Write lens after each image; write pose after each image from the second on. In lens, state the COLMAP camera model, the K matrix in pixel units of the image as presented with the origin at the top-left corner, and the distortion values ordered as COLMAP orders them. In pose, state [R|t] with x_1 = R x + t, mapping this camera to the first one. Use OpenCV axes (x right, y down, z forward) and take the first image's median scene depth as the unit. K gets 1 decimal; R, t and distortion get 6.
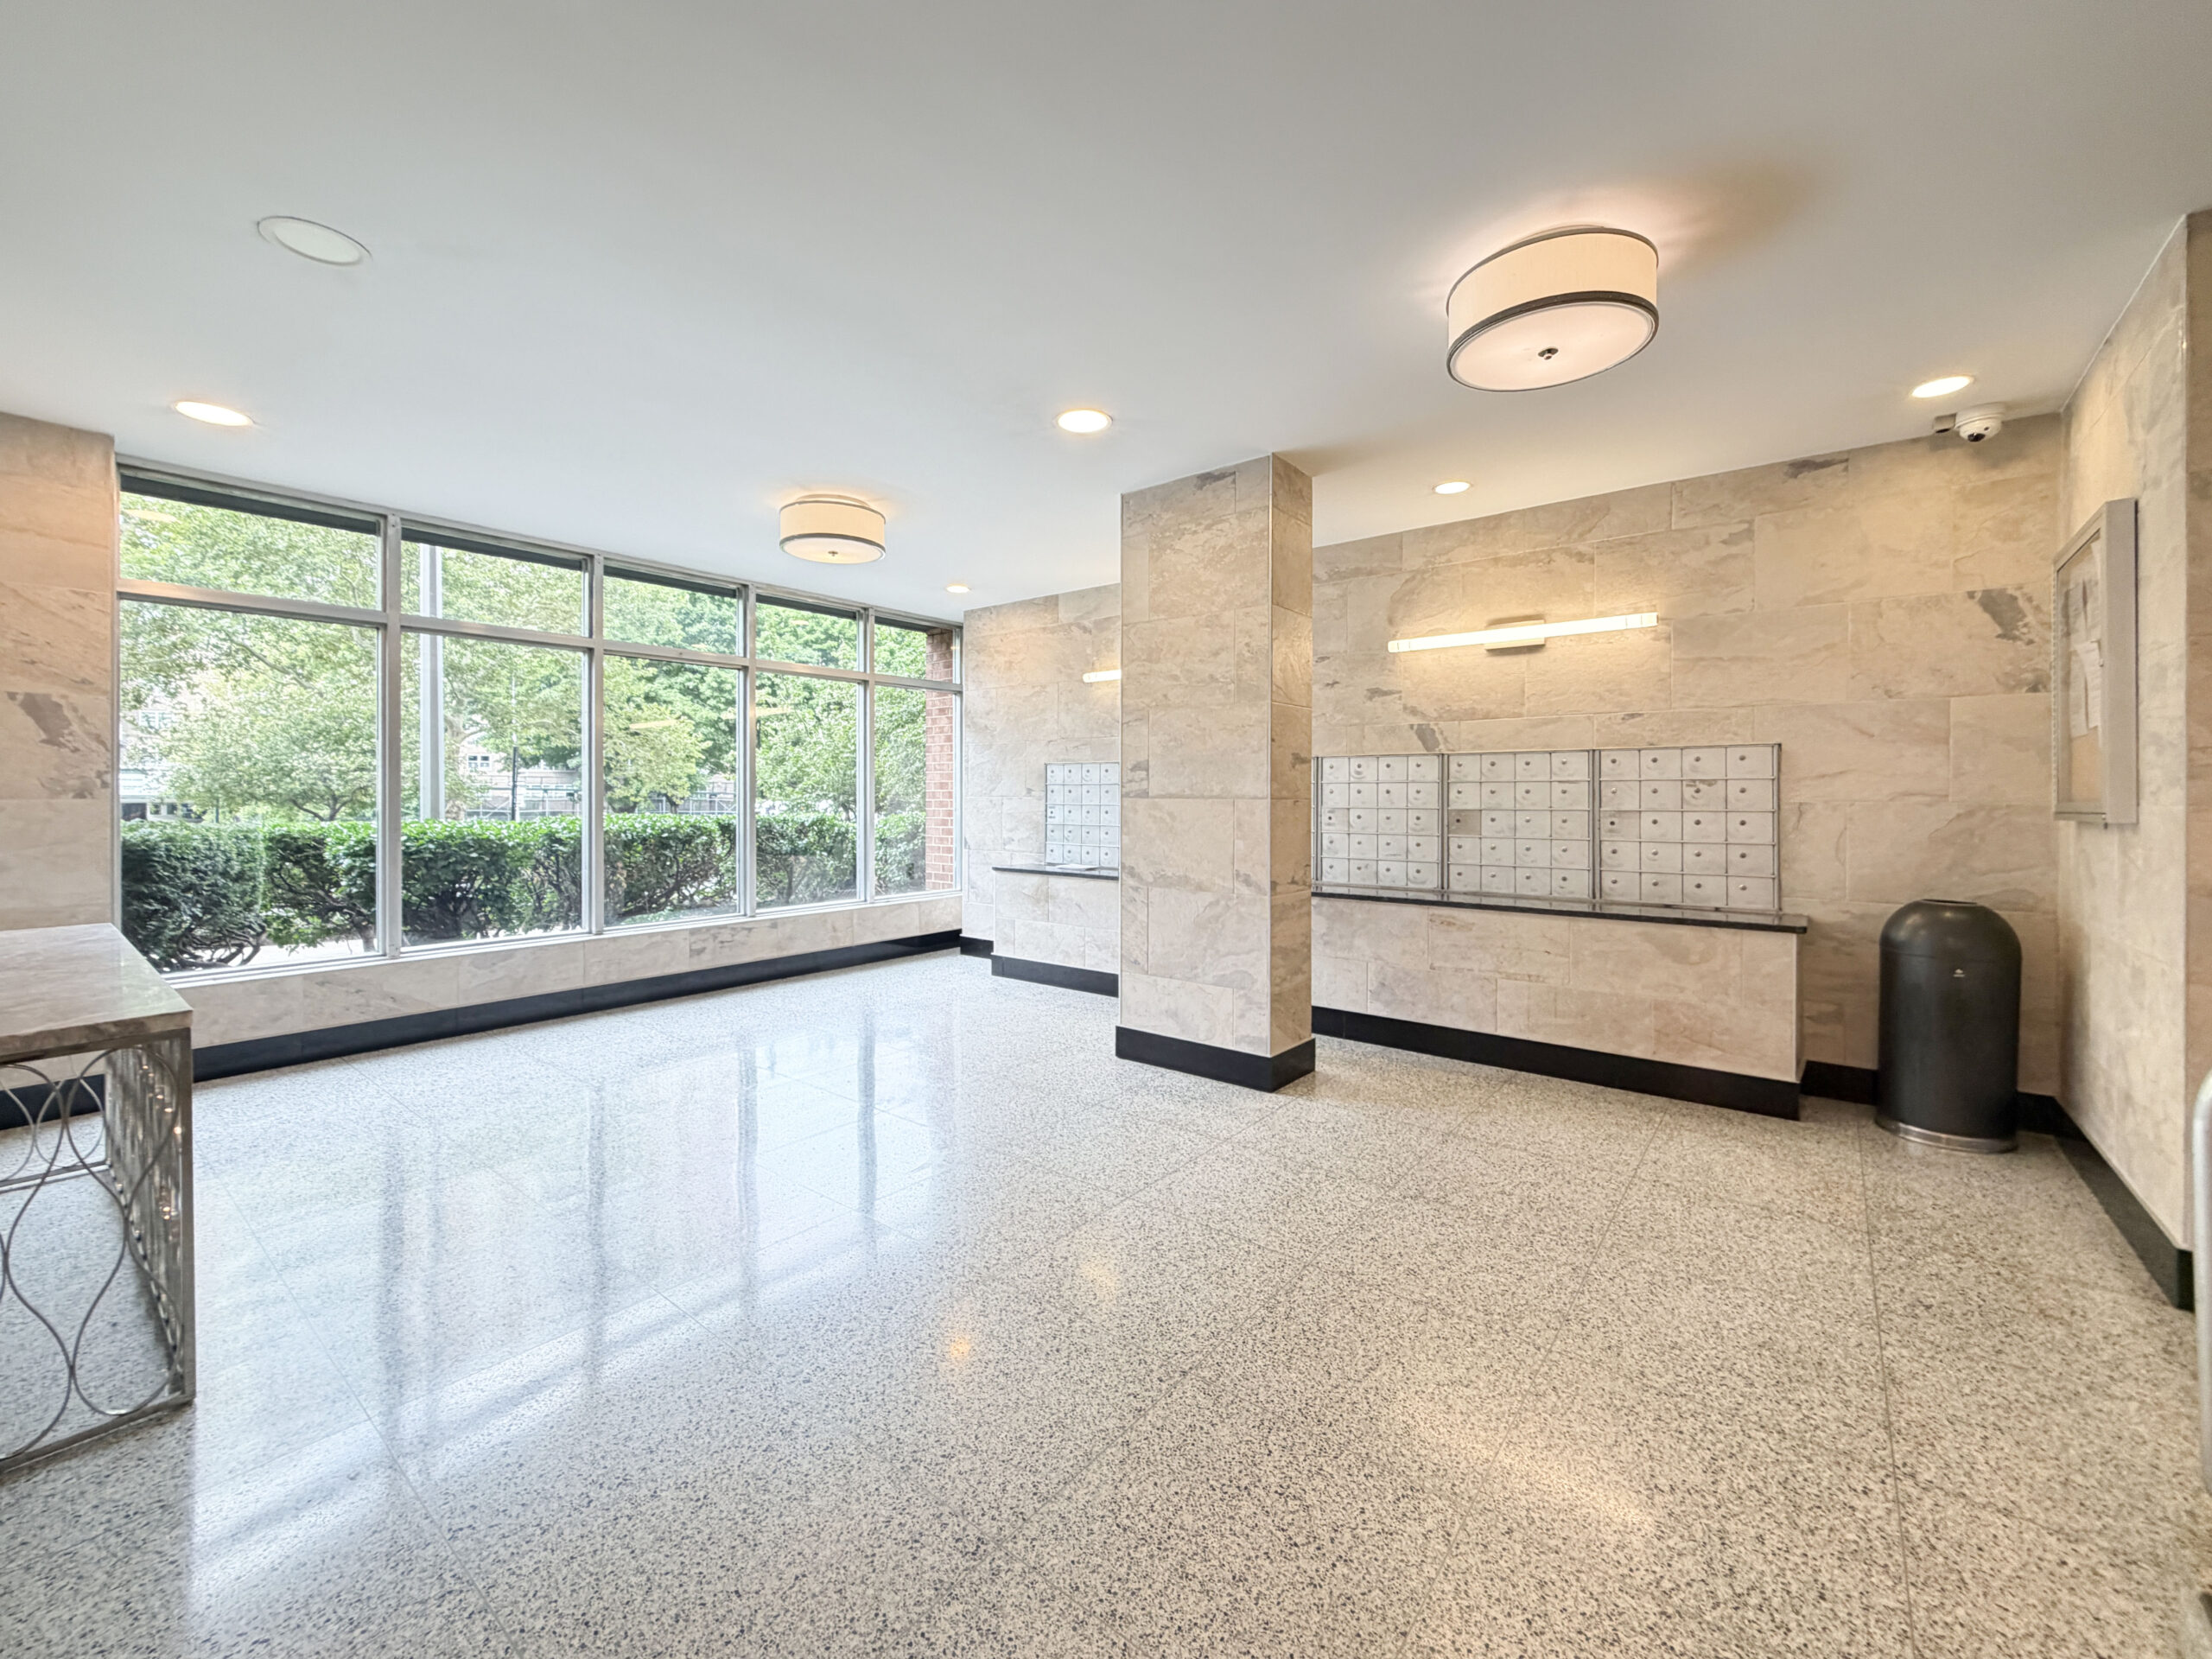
lens RADIAL K [[888.3, 0, 1106.0], [0, 888.3, 829.5], [0, 0, 1]] dist [-0.000530, -0.000092]
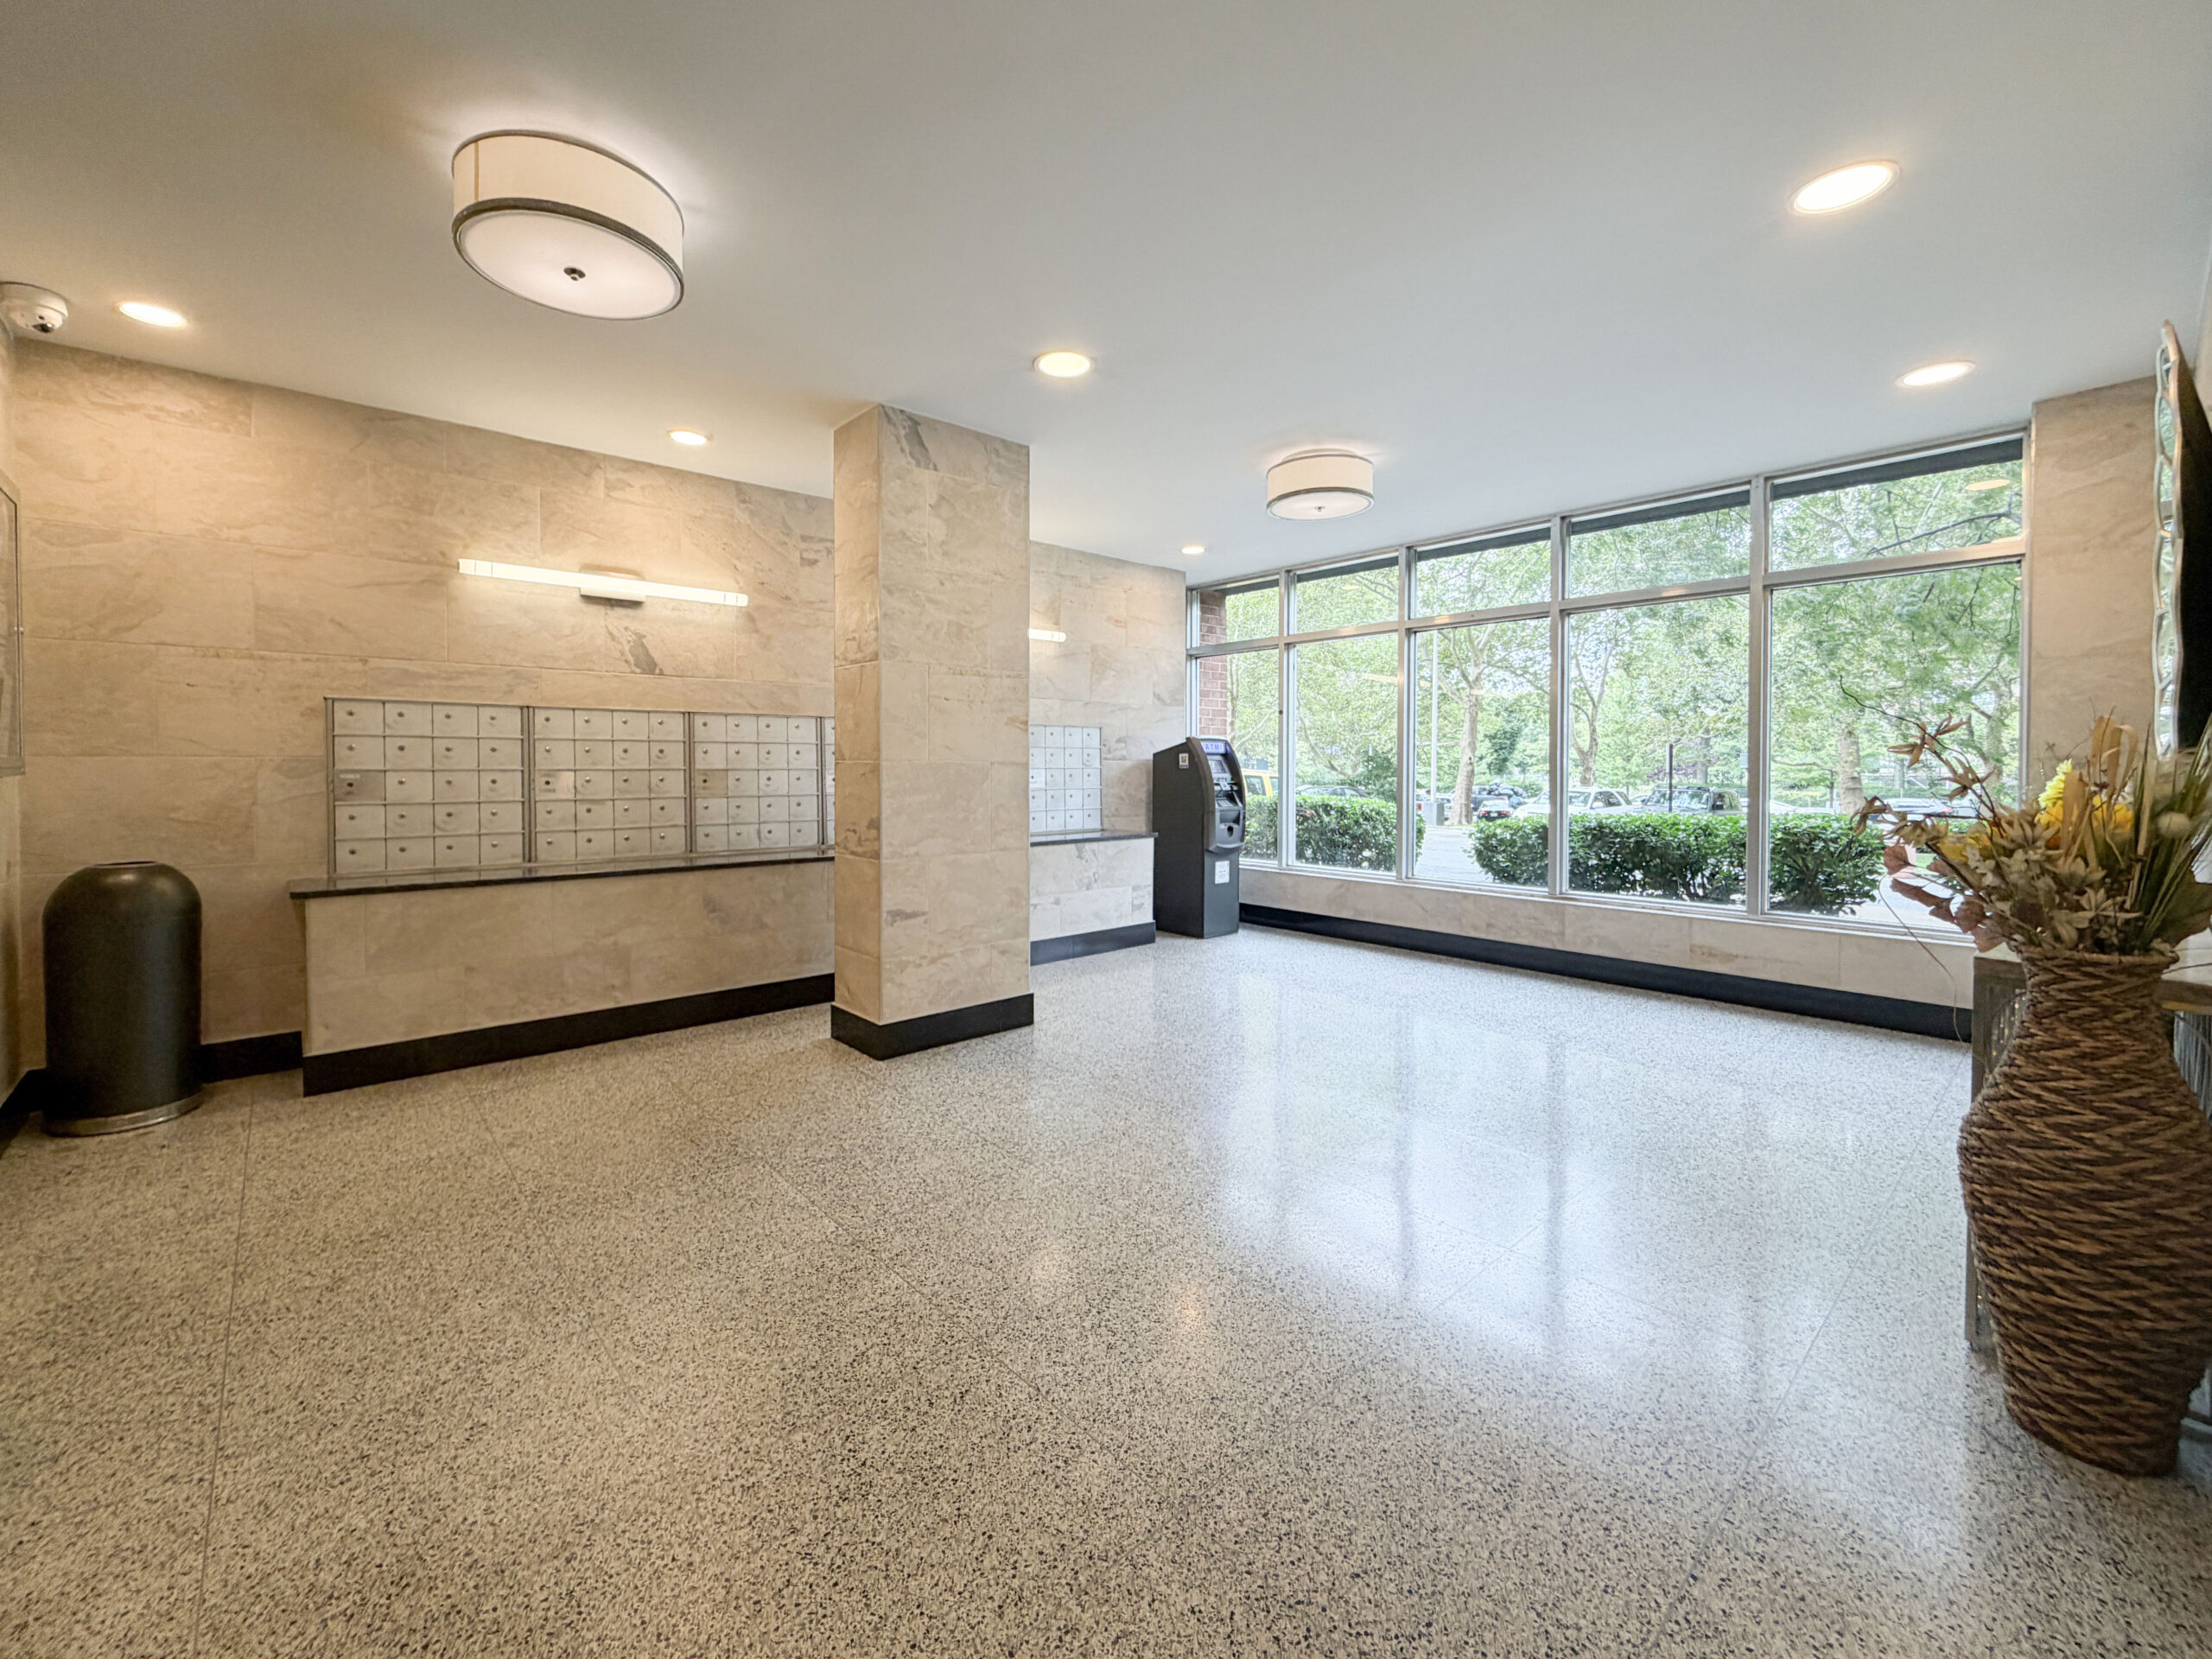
lens RADIAL K [[894.3, 0, 1105.6], [0, 894.3, 769.1], [0, 0, 1]] dist [0.000266, 0.000001]
pose [[0.174442, -0.009329, 0.984623, -0.483631], [0.029614, 0.999552, 0.004224, -0.013859], [-0.984222, 0.028421, 0.174640, 0.385484]]
